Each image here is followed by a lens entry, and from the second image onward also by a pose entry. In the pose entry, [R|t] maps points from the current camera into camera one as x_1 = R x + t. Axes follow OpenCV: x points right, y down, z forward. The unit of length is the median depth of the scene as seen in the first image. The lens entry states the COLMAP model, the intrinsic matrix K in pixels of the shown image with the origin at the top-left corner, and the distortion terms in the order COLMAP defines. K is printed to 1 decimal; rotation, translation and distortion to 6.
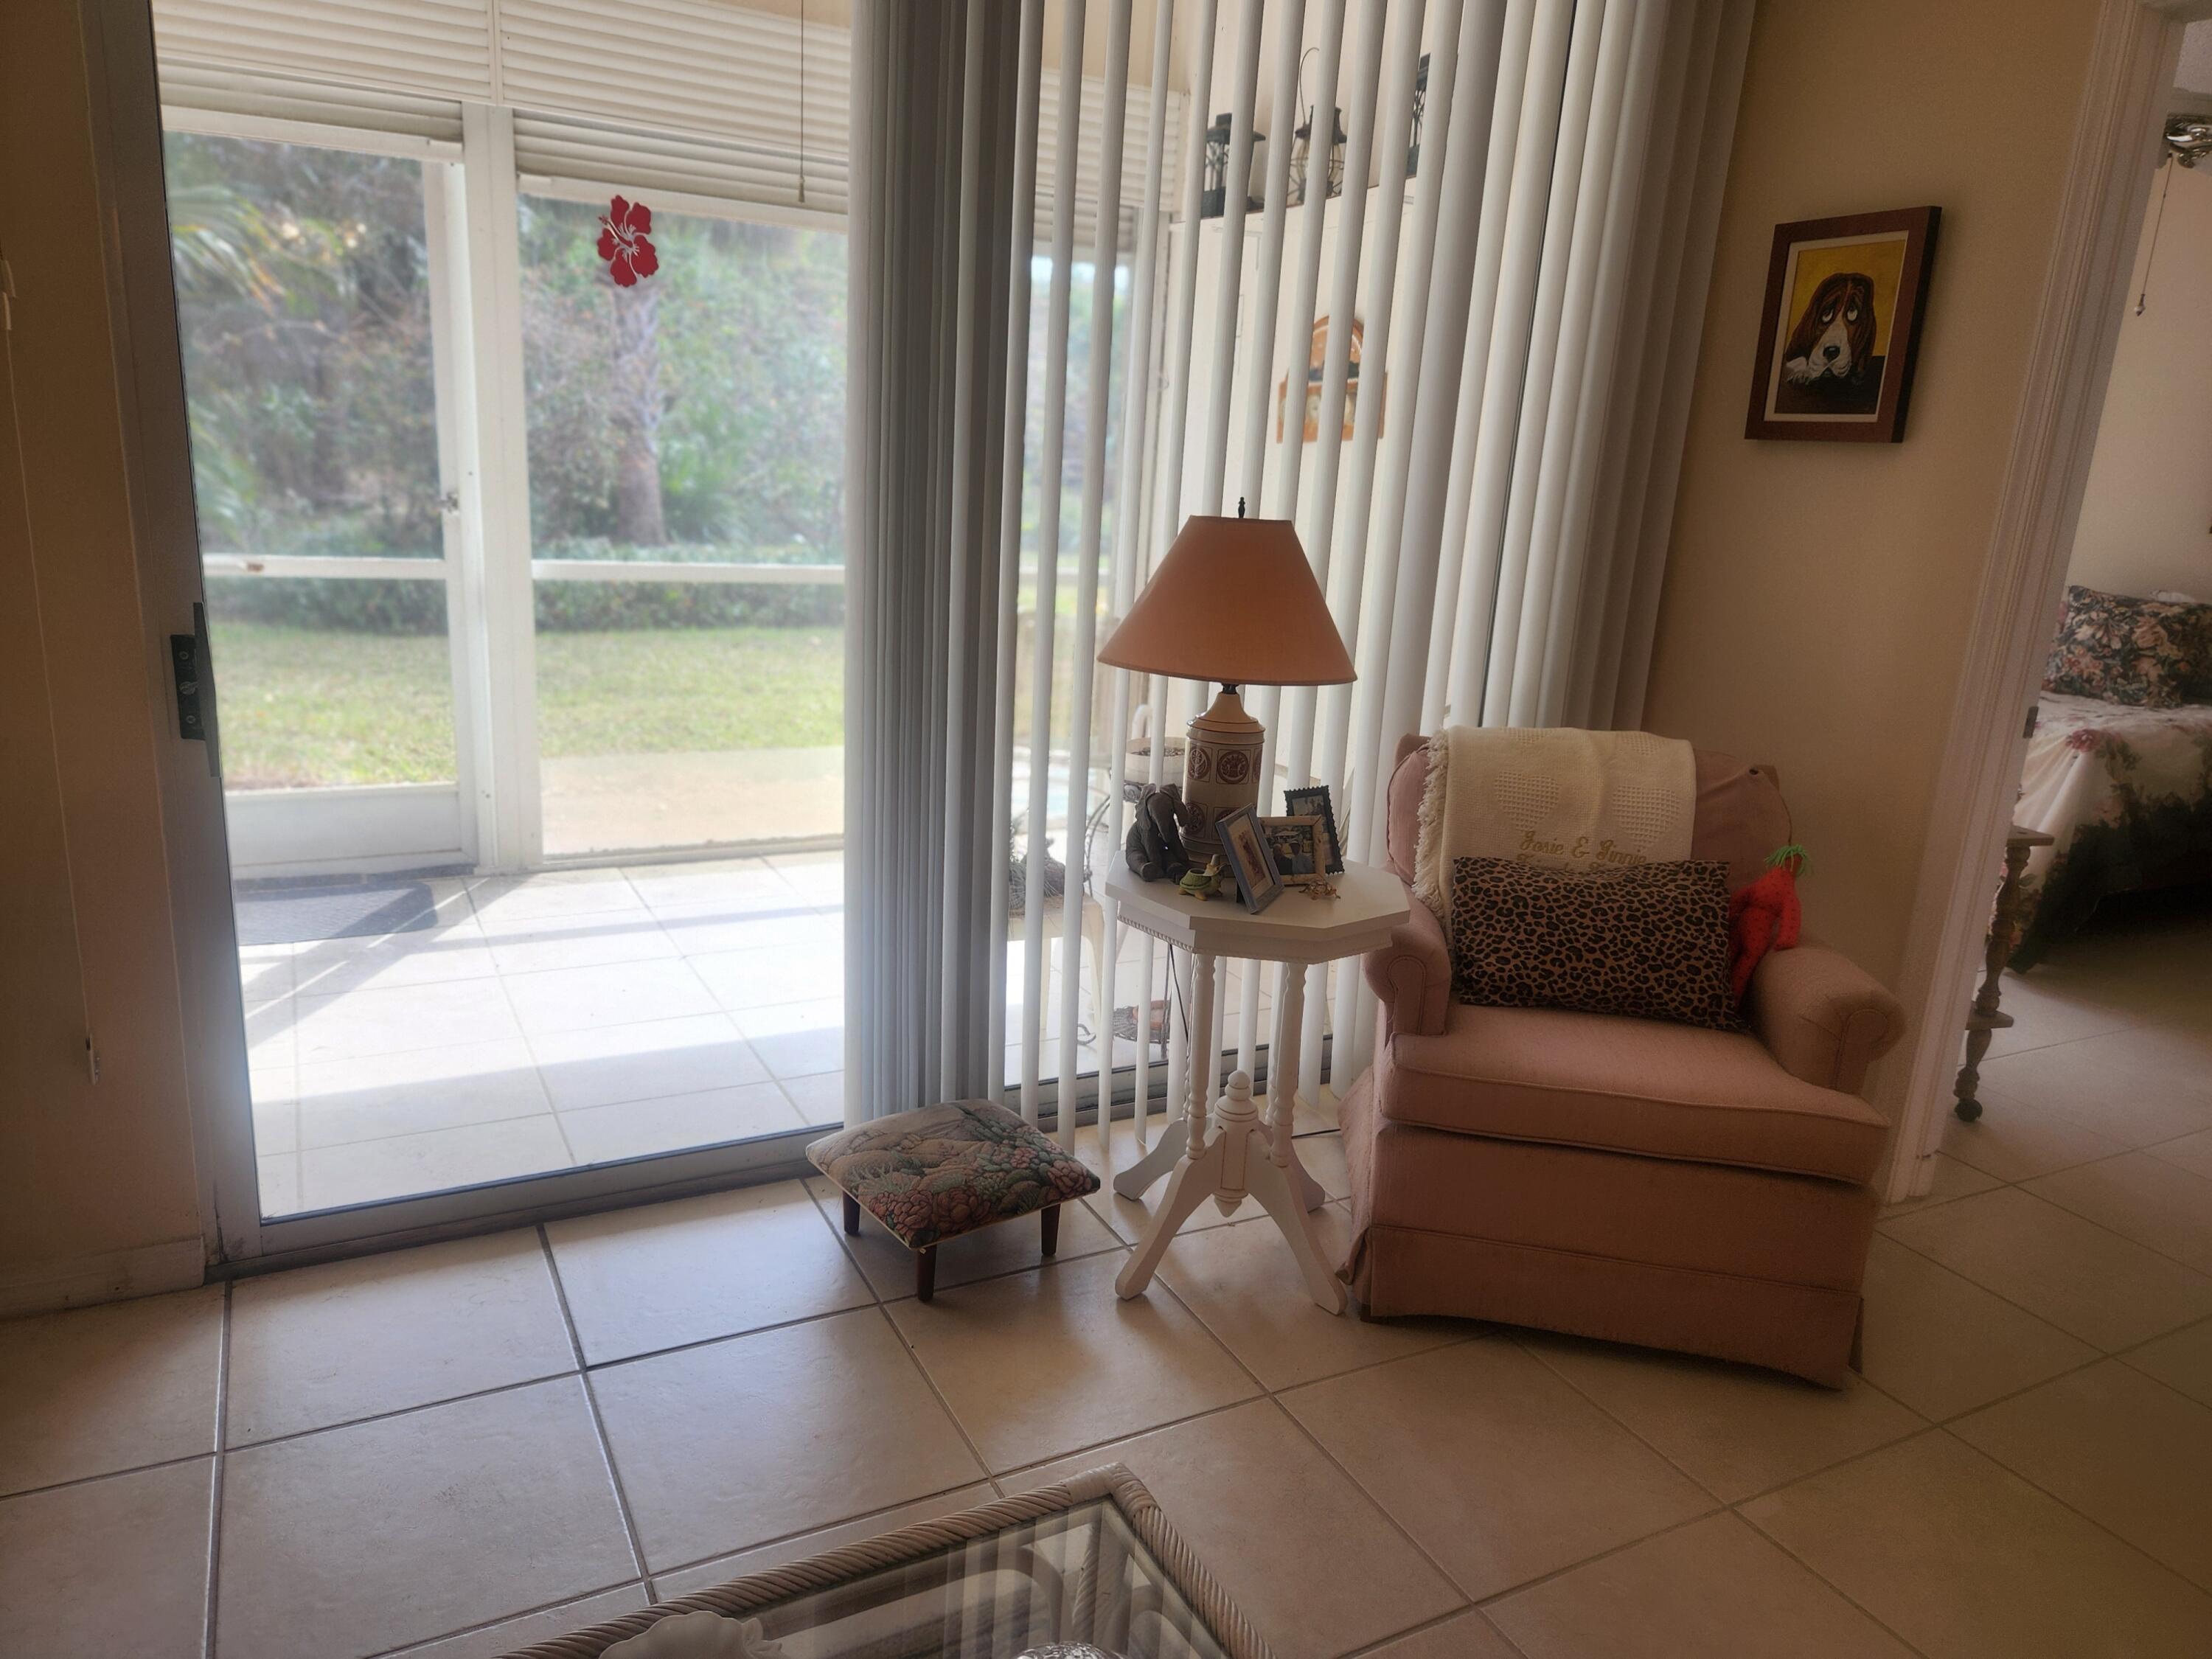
lens RADIAL K [[1450.3, 0, 1113.4], [0, 1450.3, 833.3], [0, 0, 1]] dist [0.067705, -0.057744]
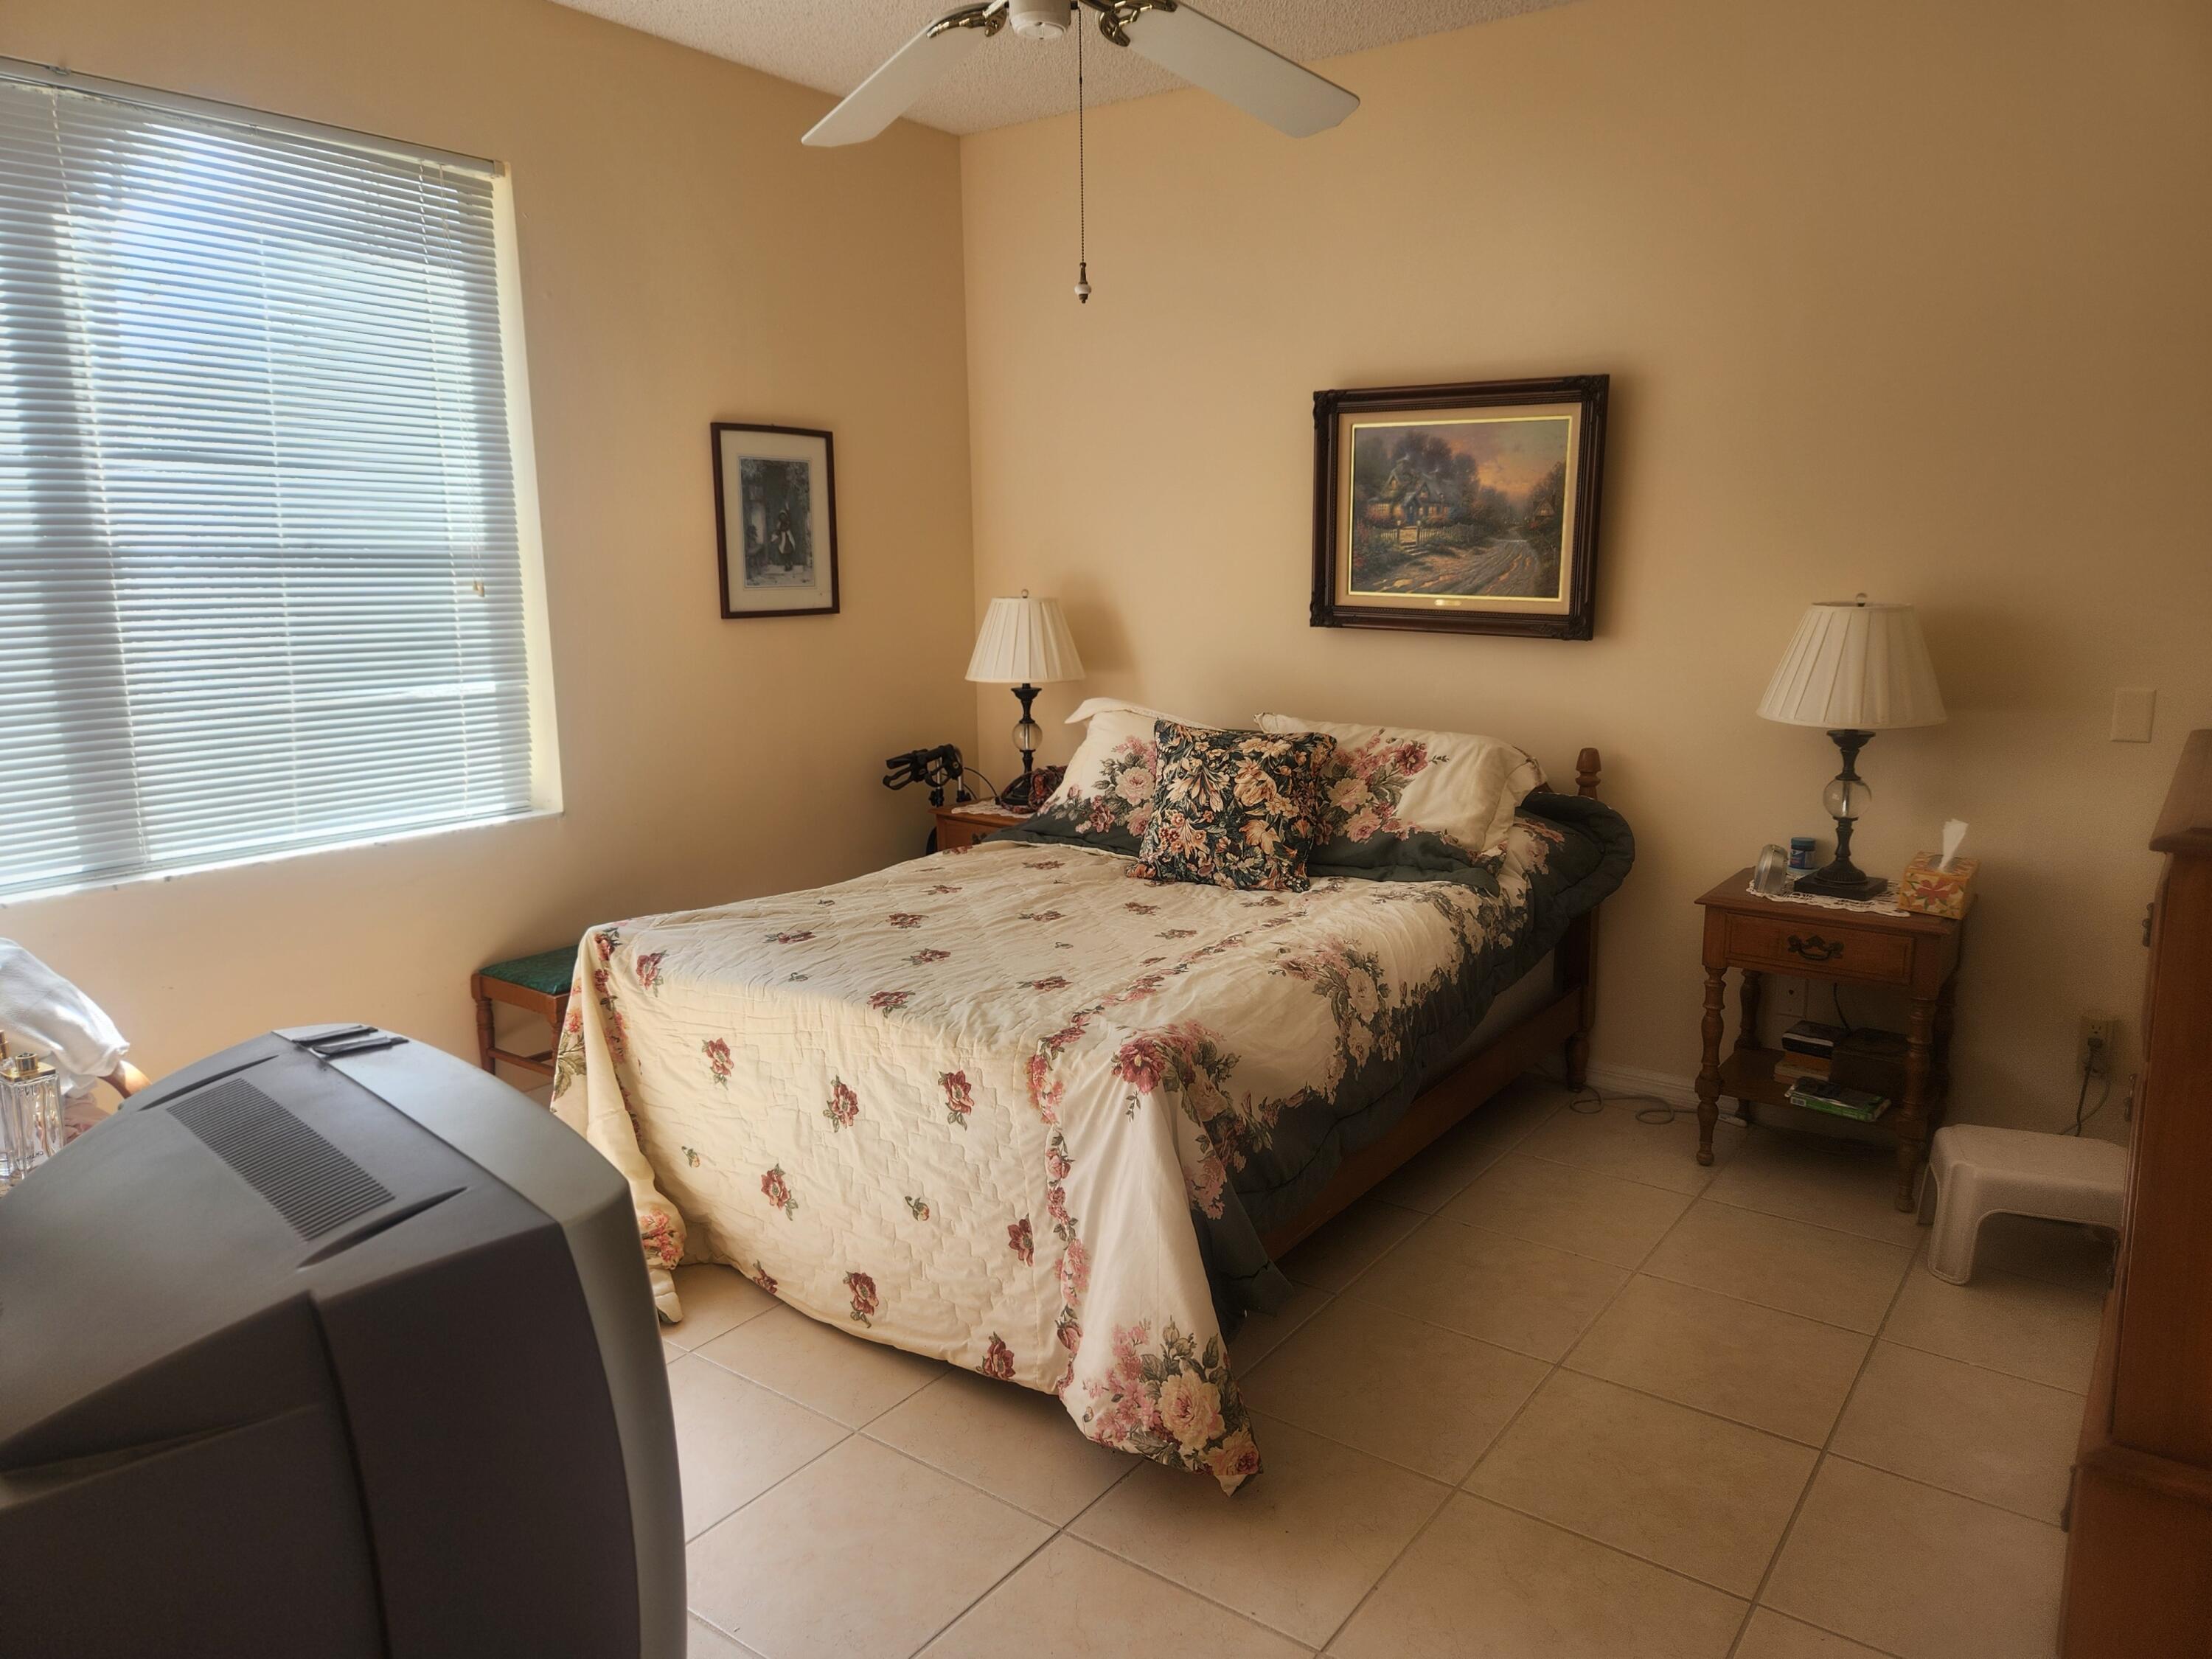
lens RADIAL K [[1450.3, 0, 1113.4], [0, 1450.3, 833.3], [0, 0, 1]] dist [0.067705, -0.057744]
pose [[0.895941, -0.148627, 0.418568, 0.349421], [0.169895, 0.985366, -0.013772, -0.113737], [-0.410396, 0.083452, 0.908081, 0.404955]]
